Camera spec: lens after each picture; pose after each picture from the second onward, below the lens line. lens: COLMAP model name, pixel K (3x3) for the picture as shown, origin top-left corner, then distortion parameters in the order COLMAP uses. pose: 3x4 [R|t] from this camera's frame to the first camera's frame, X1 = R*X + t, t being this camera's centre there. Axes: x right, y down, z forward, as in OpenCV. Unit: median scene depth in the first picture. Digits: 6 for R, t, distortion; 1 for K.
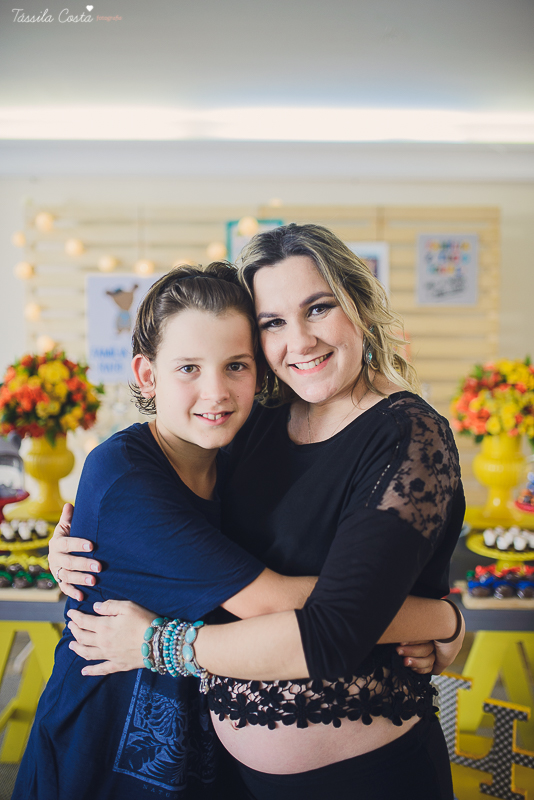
lens RADIAL K [[772.5, 0, 265.0], [0, 772.5, 400.4], [0, 0, 1]] dist [-0.021229, 0.000000]
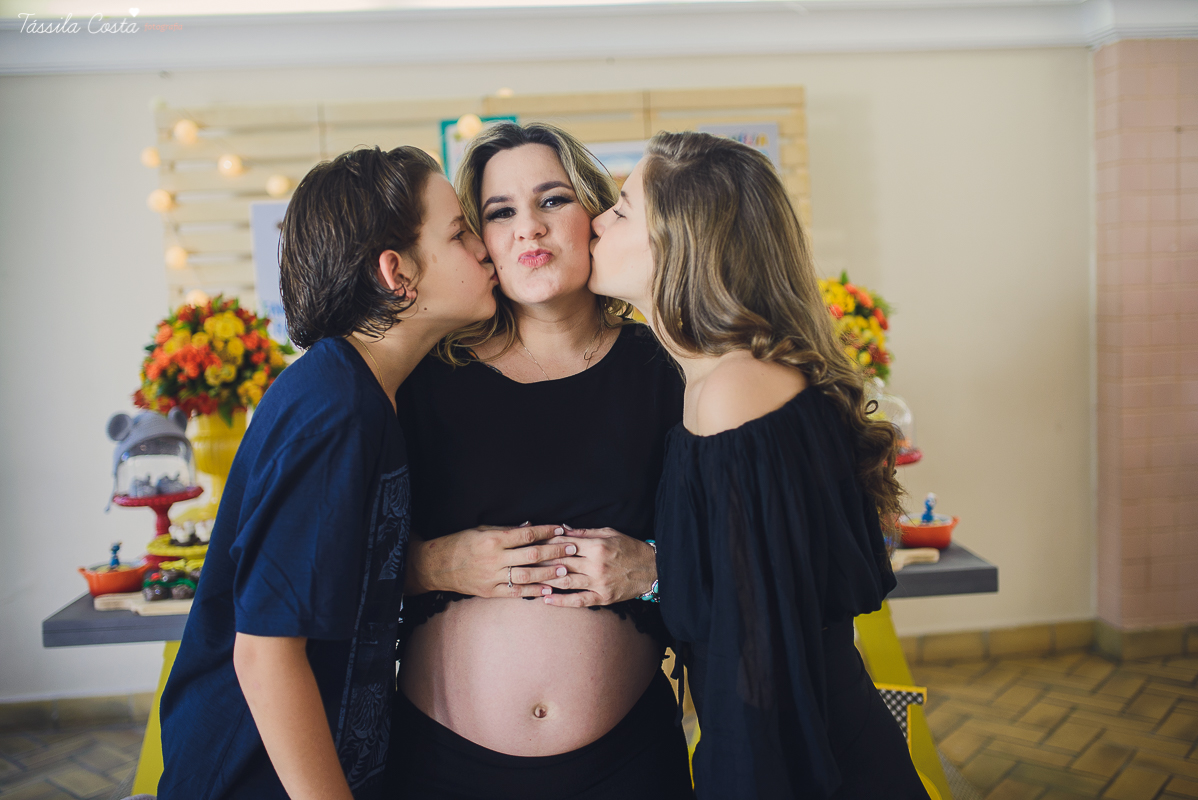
lens RADIAL K [[1156.8, 0, 597.9], [0, 1156.8, 398.3], [0, 0, 1]] dist [-0.021229, 0.000000]
pose [[0.994416, -0.061070, 0.086060, -0.014658], [0.061290, 0.998120, 0.000092, 0.054867], [-0.085904, 0.005184, 0.996290, -0.143355]]
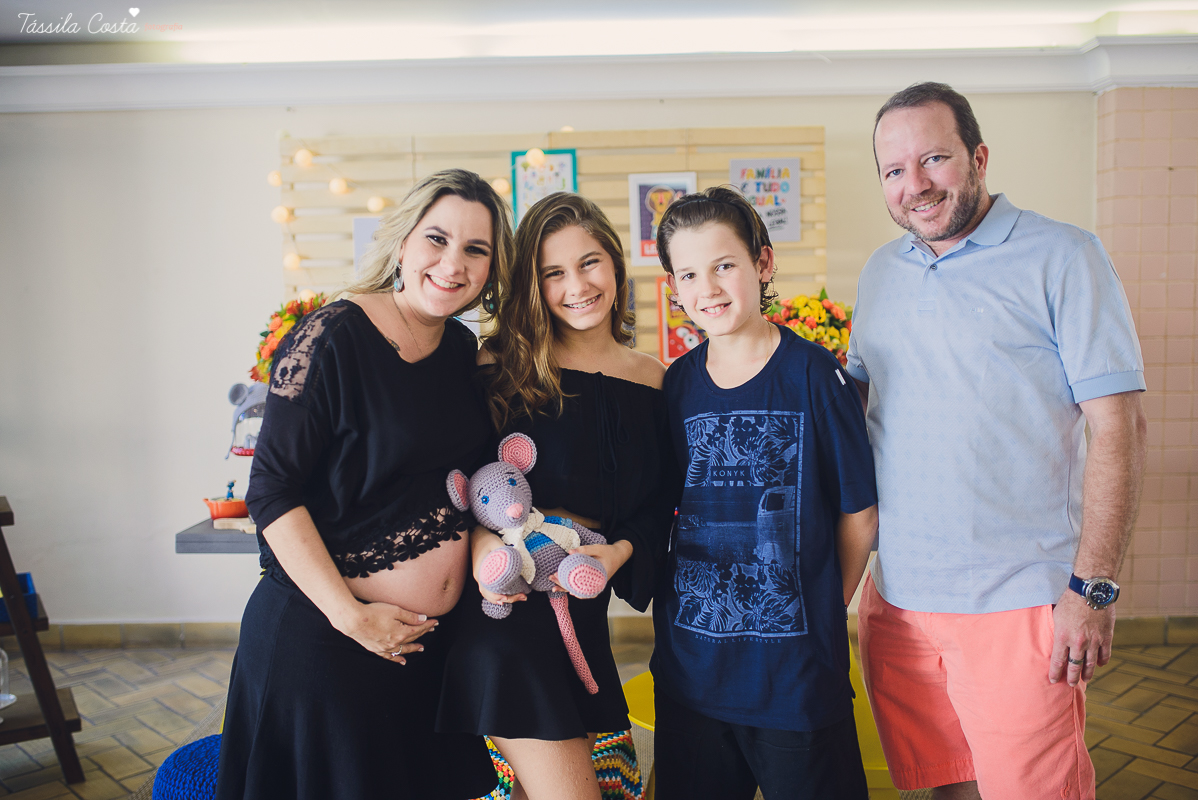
lens RADIAL K [[1156.8, 0, 597.9], [0, 1156.8, 403.8], [0, 0, 1]] dist [-0.021229, 0.000000]
pose [[0.999577, -0.022703, -0.018173, 0.088668], [0.022661, 0.999740, -0.002469, 0.078603], [0.018225, 0.002056, 0.999832, -0.411568]]
